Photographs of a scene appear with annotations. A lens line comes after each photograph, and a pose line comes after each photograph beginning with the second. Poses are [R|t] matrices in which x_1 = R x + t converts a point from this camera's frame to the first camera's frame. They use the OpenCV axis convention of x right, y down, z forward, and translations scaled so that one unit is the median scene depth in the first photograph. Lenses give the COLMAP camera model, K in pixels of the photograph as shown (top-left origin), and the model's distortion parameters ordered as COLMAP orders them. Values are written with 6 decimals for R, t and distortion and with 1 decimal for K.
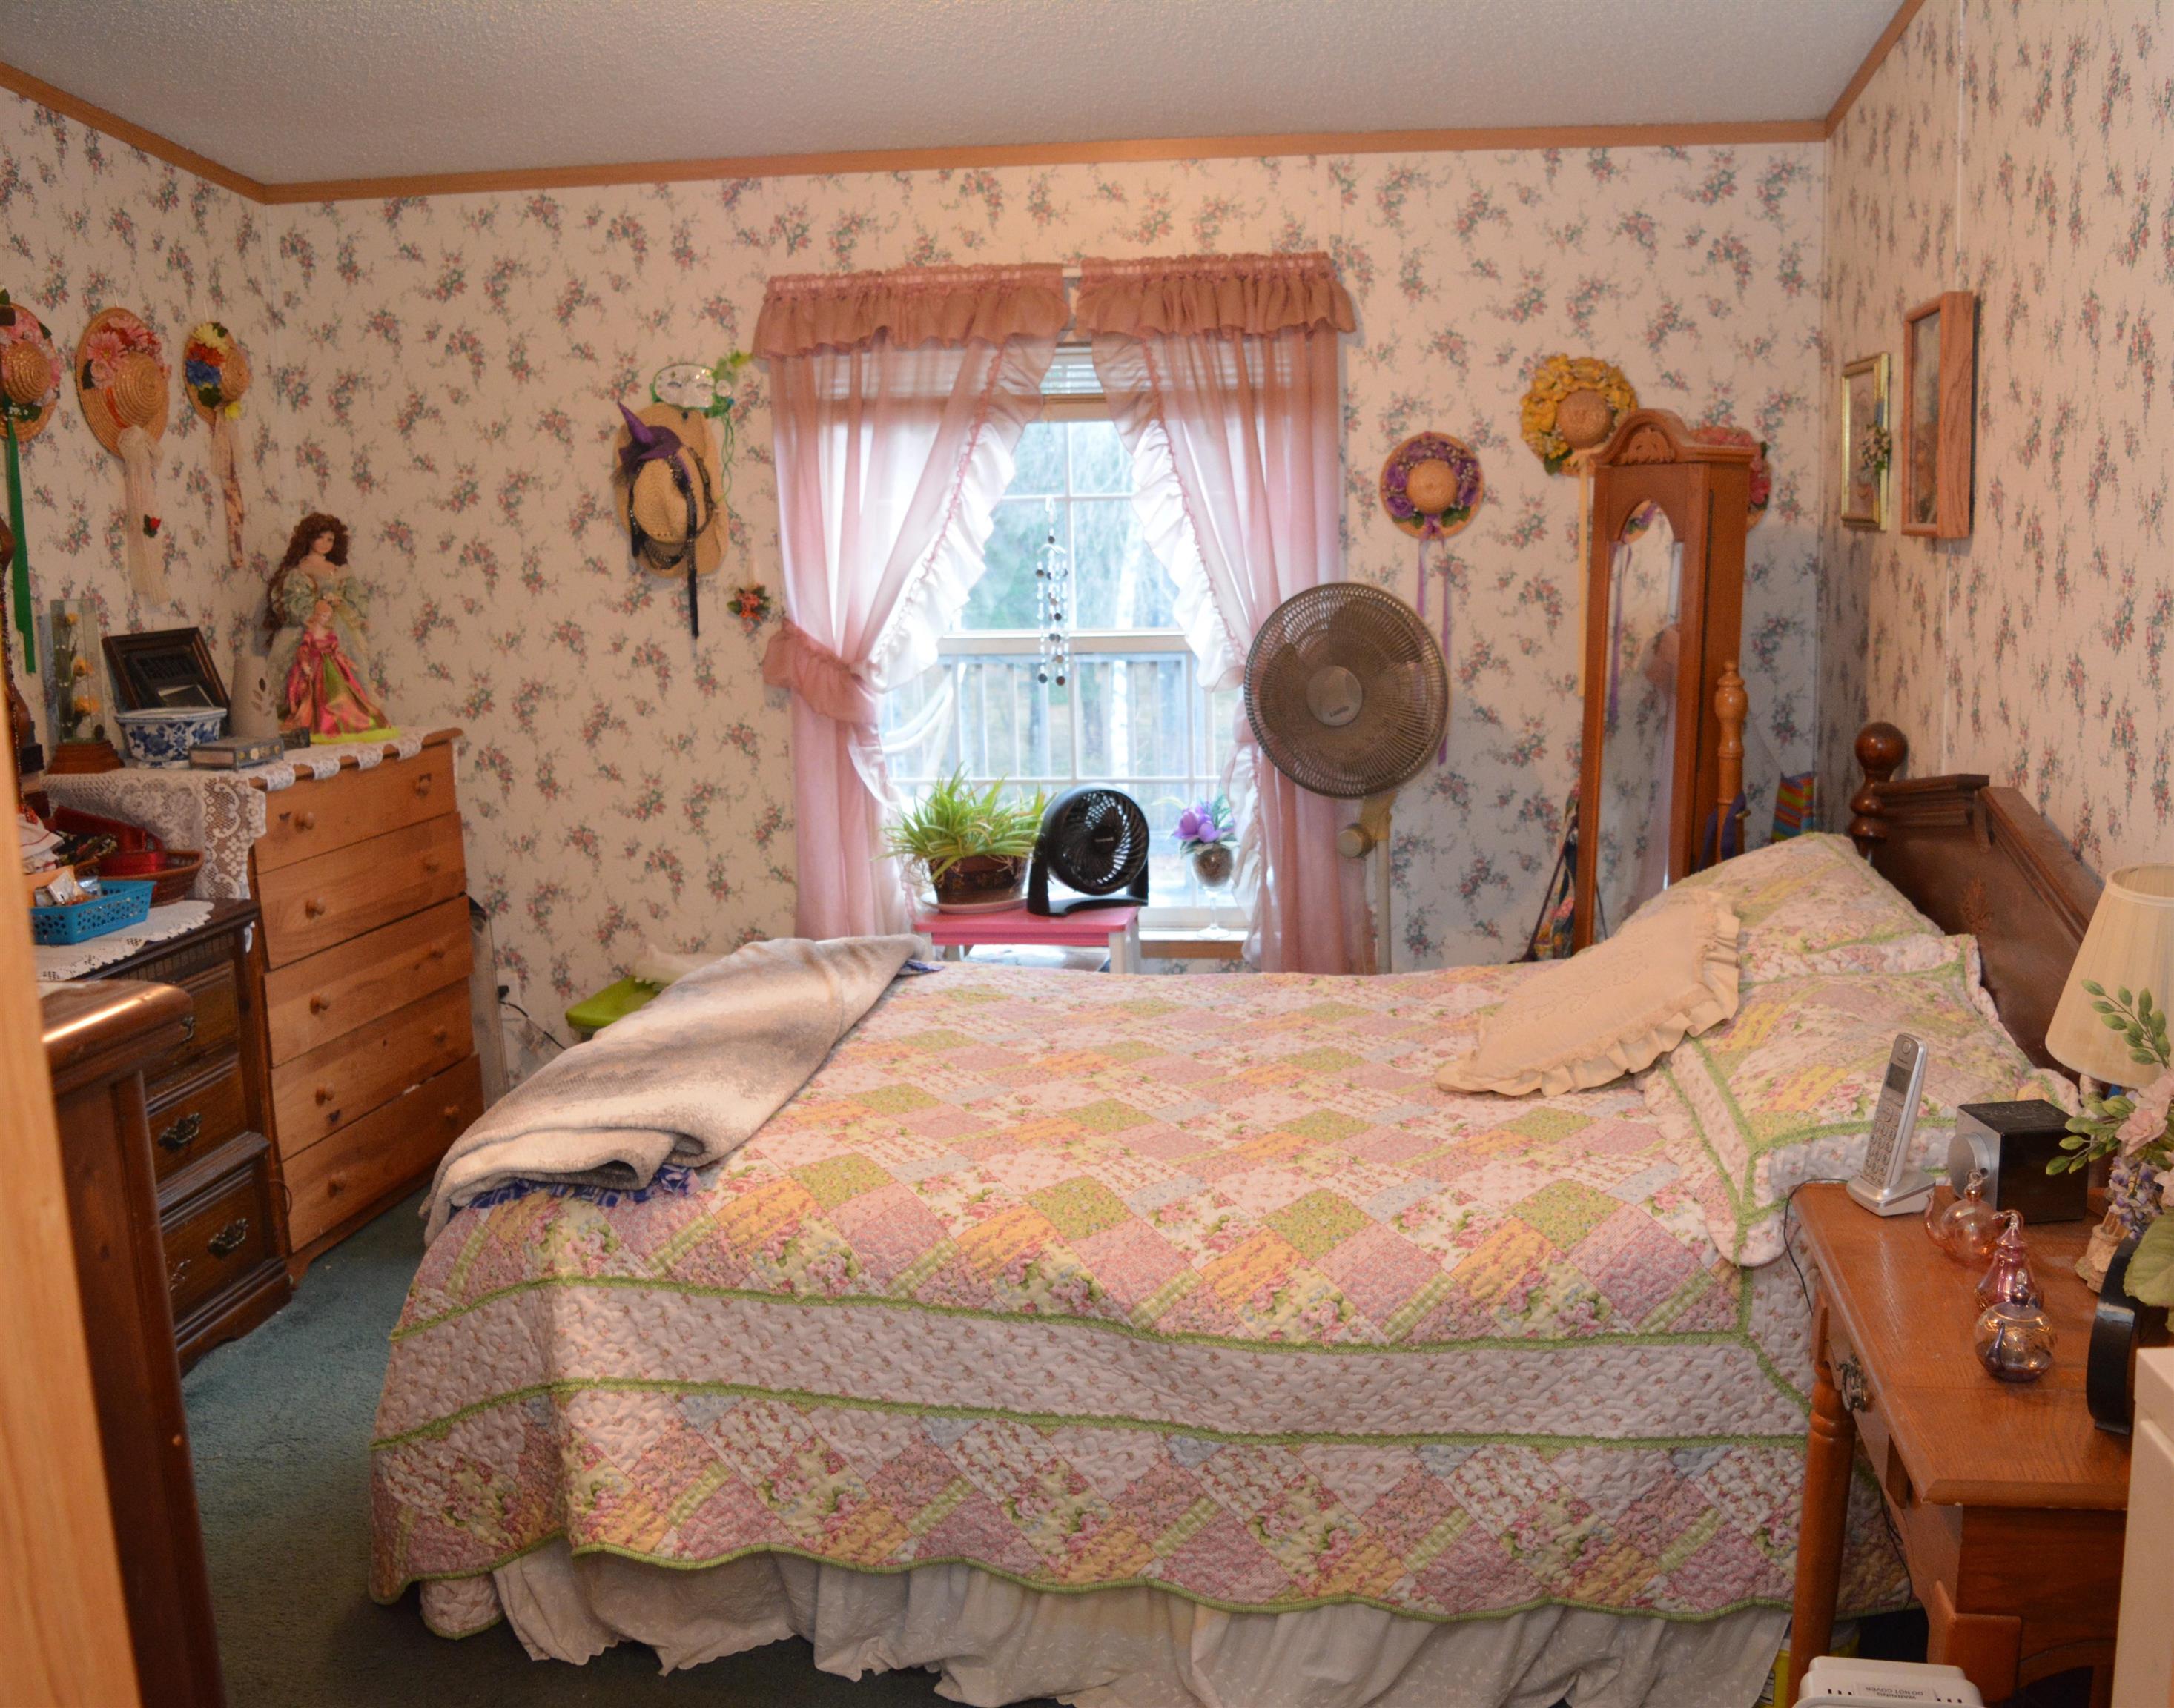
lens RADIAL K [[2002.6, 0, 1211.1], [0, 2002.6, 841.3], [0, 0, 1]] dist [-0.085589, 0.000000]
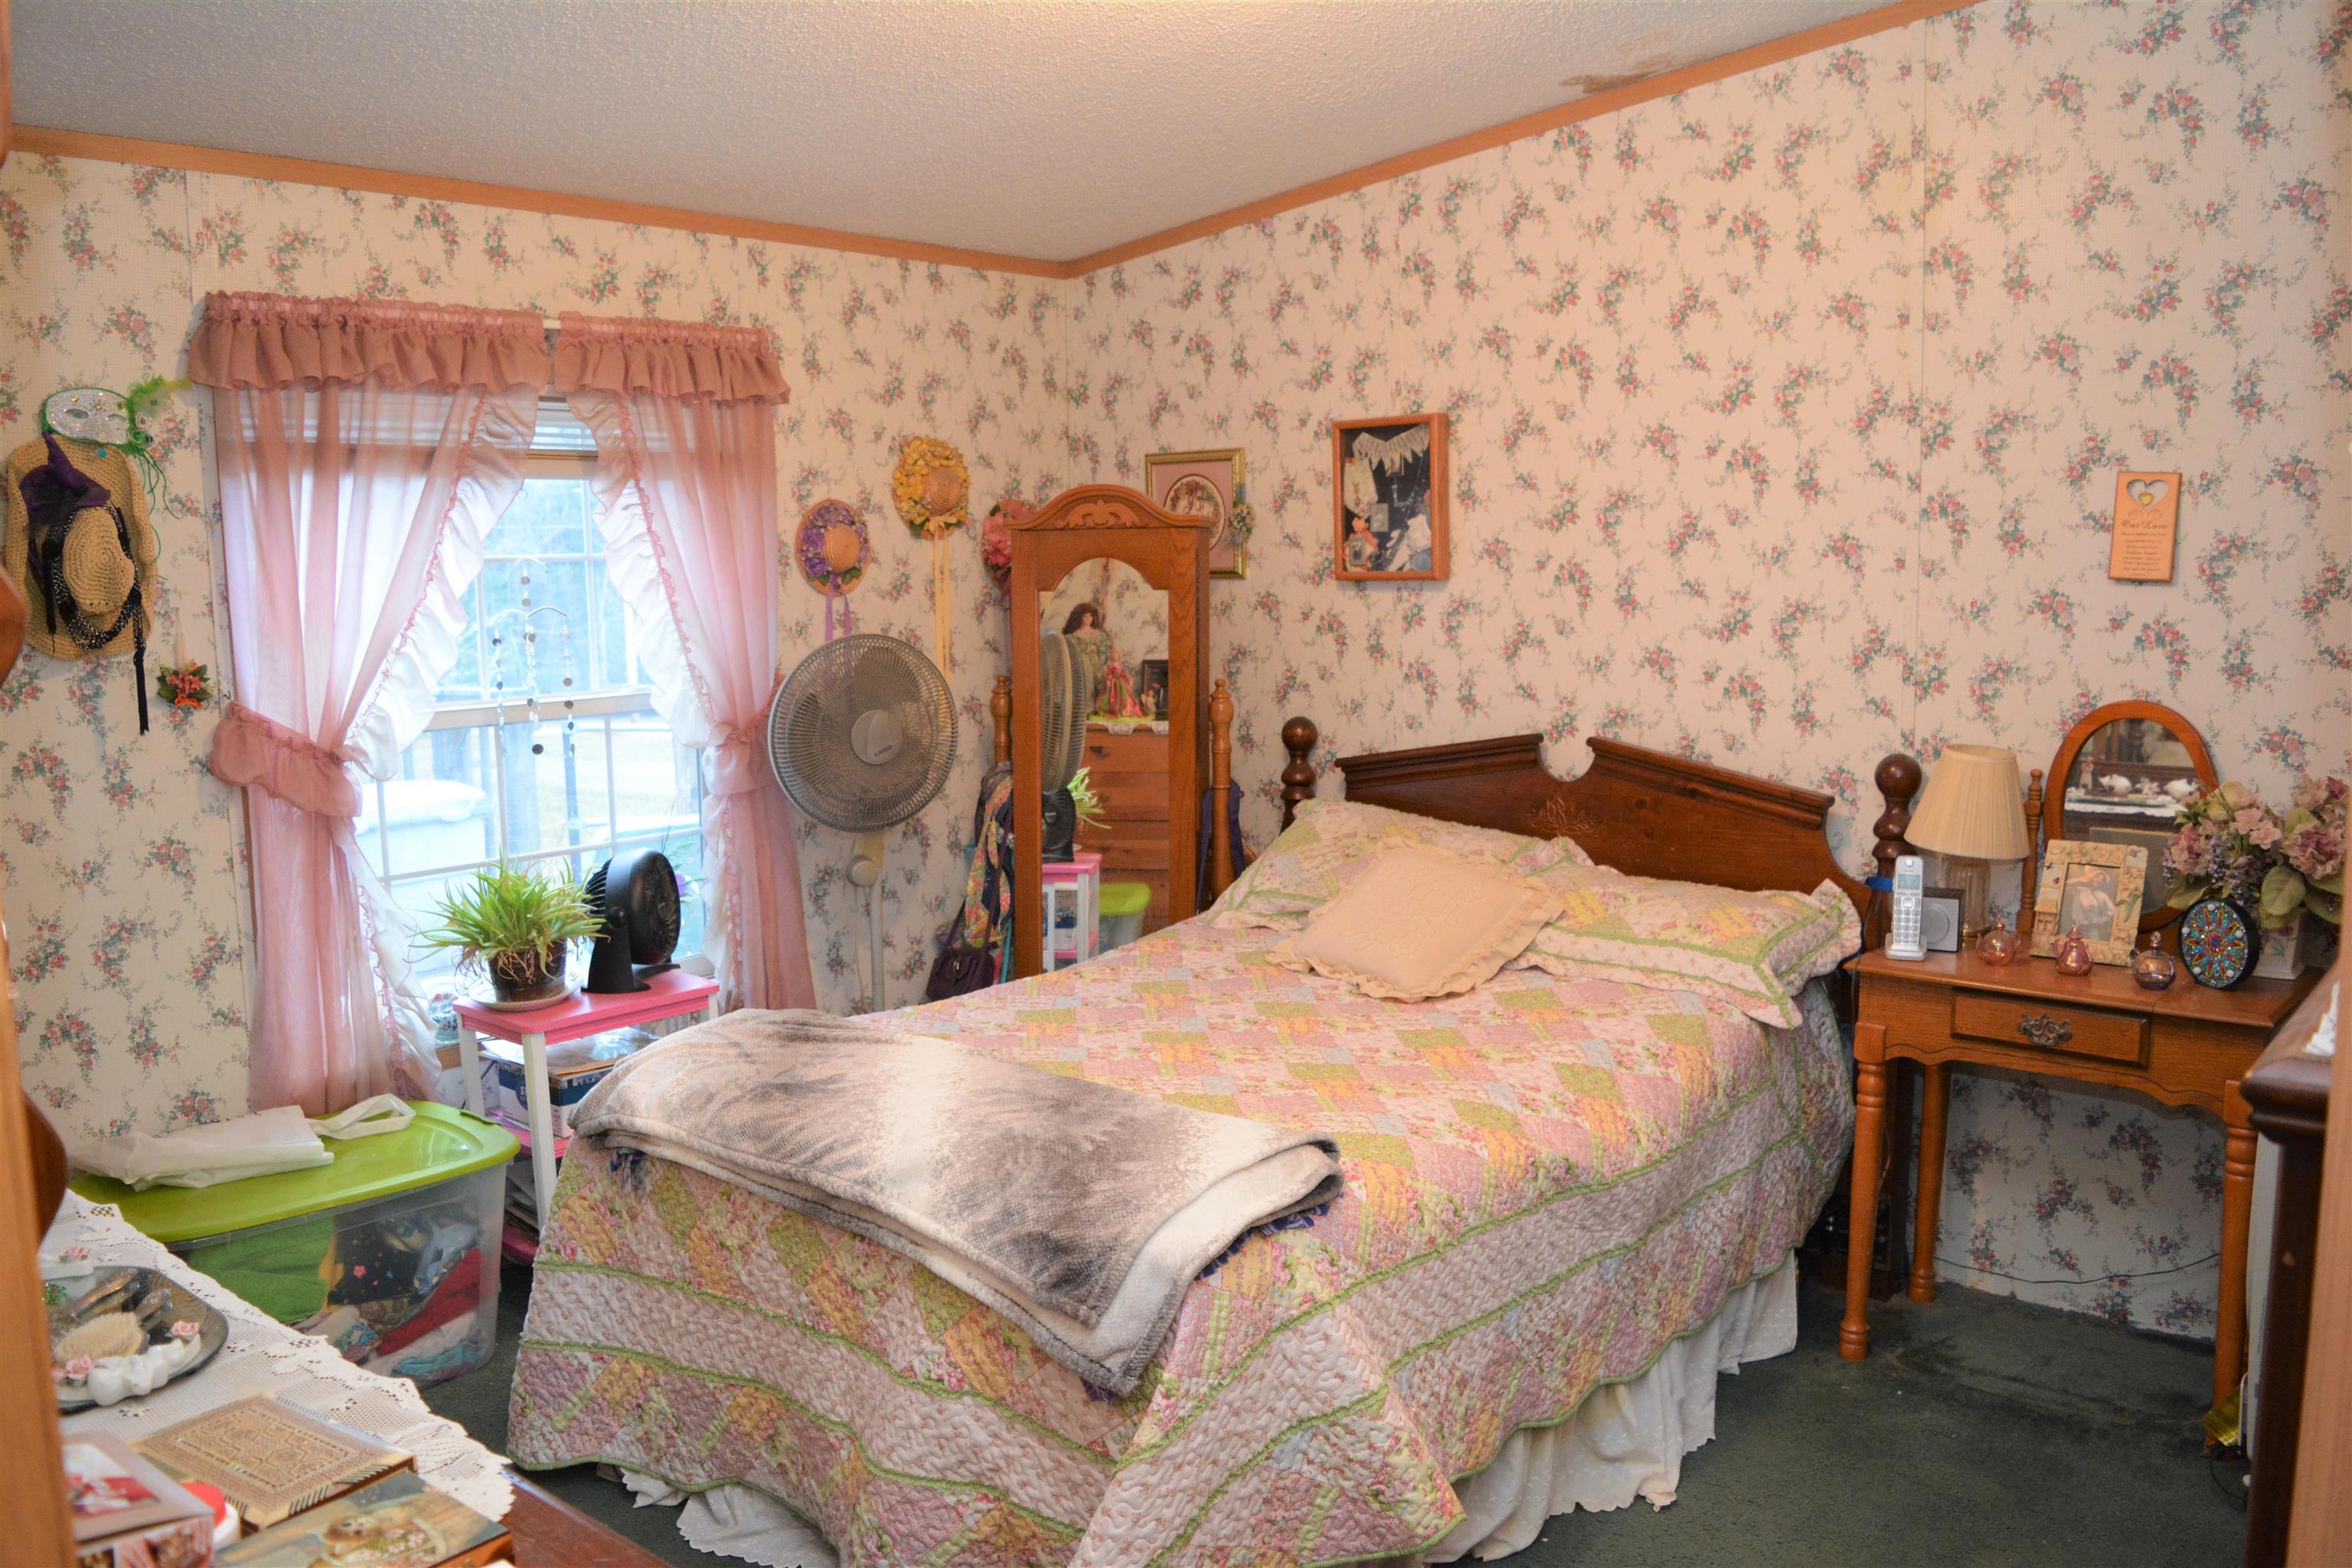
lens RADIAL K [[1832.0, 0, 1153.7], [0, 1832.0, 779.2], [0, 0, 1]] dist [-0.096215, 0.024519]
pose [[0.587654, -0.092267, 0.803834, -0.618864], [0.140112, 0.990072, 0.011213, -0.037768], [-0.796888, 0.106037, 0.594748, 0.274457]]
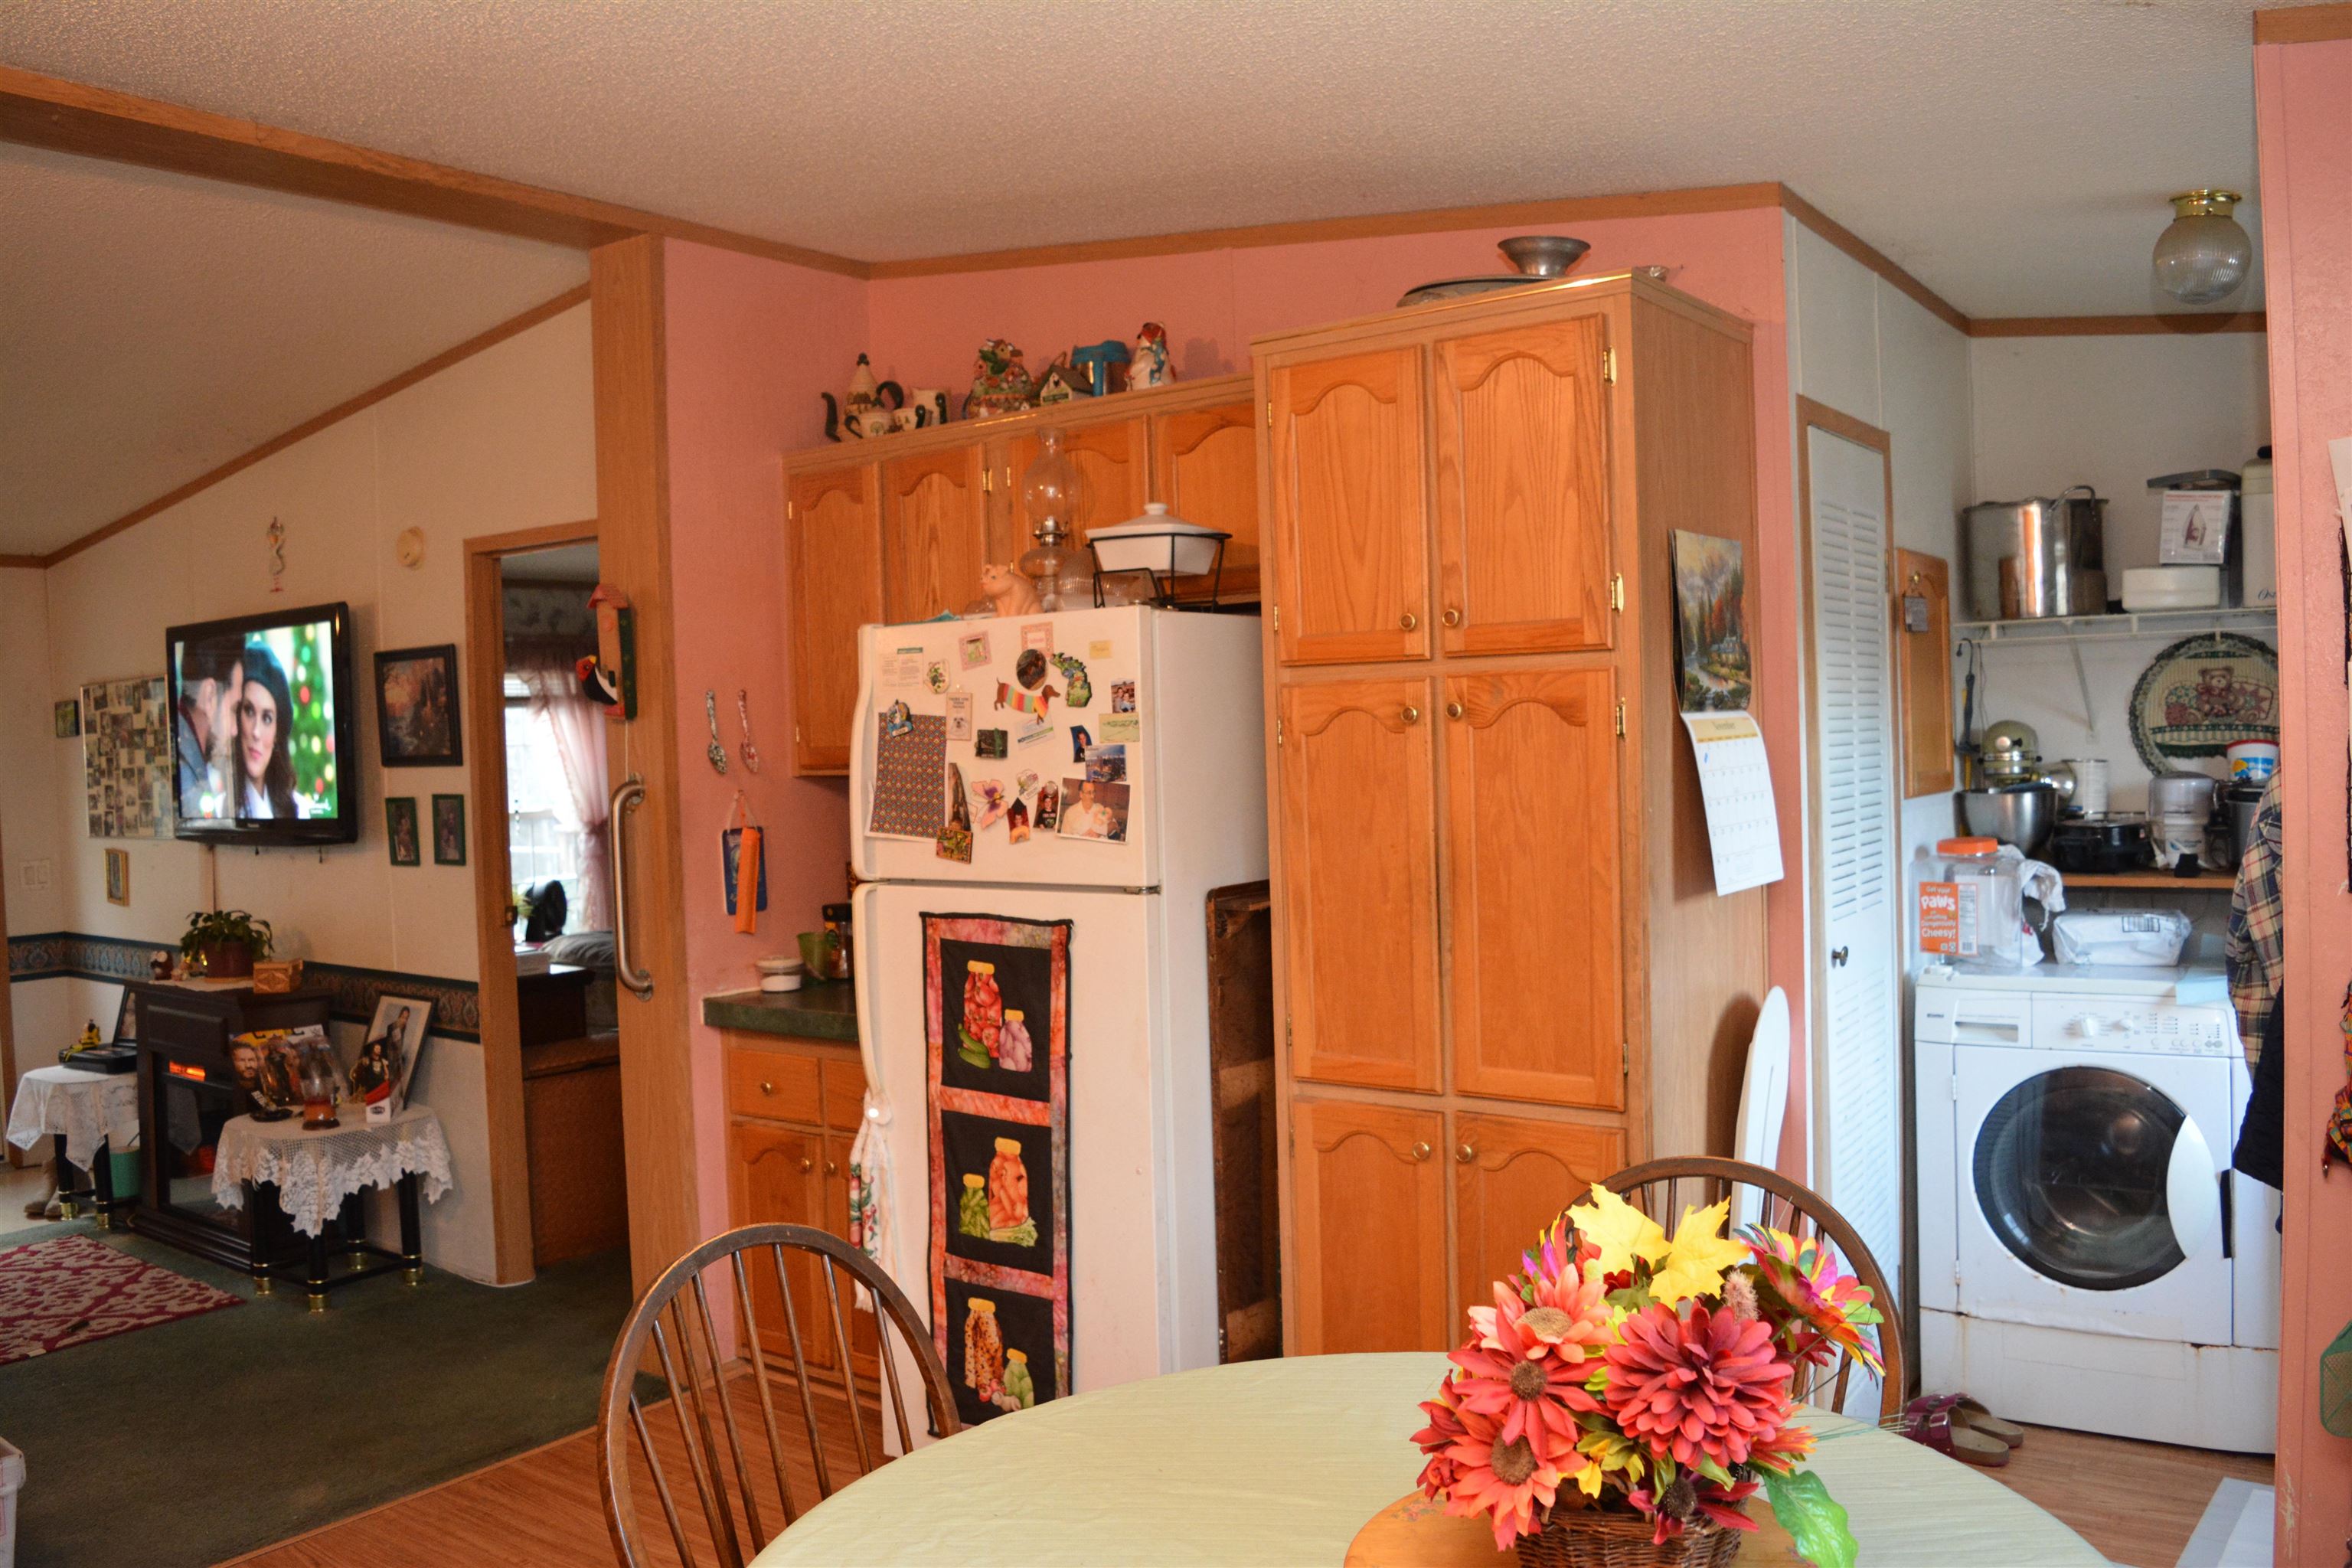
lens RADIAL K [[1832.0, 0, 1171.4], [0, 1832.0, 775.2], [0, 0, 1]] dist [-0.096215, 0.024519]
pose [[0.519671, -0.017475, 0.854188, -1.365400], [0.165086, 0.983003, -0.080325, 0.131679], [-0.838266, 0.182756, 0.513723, -0.569370]]
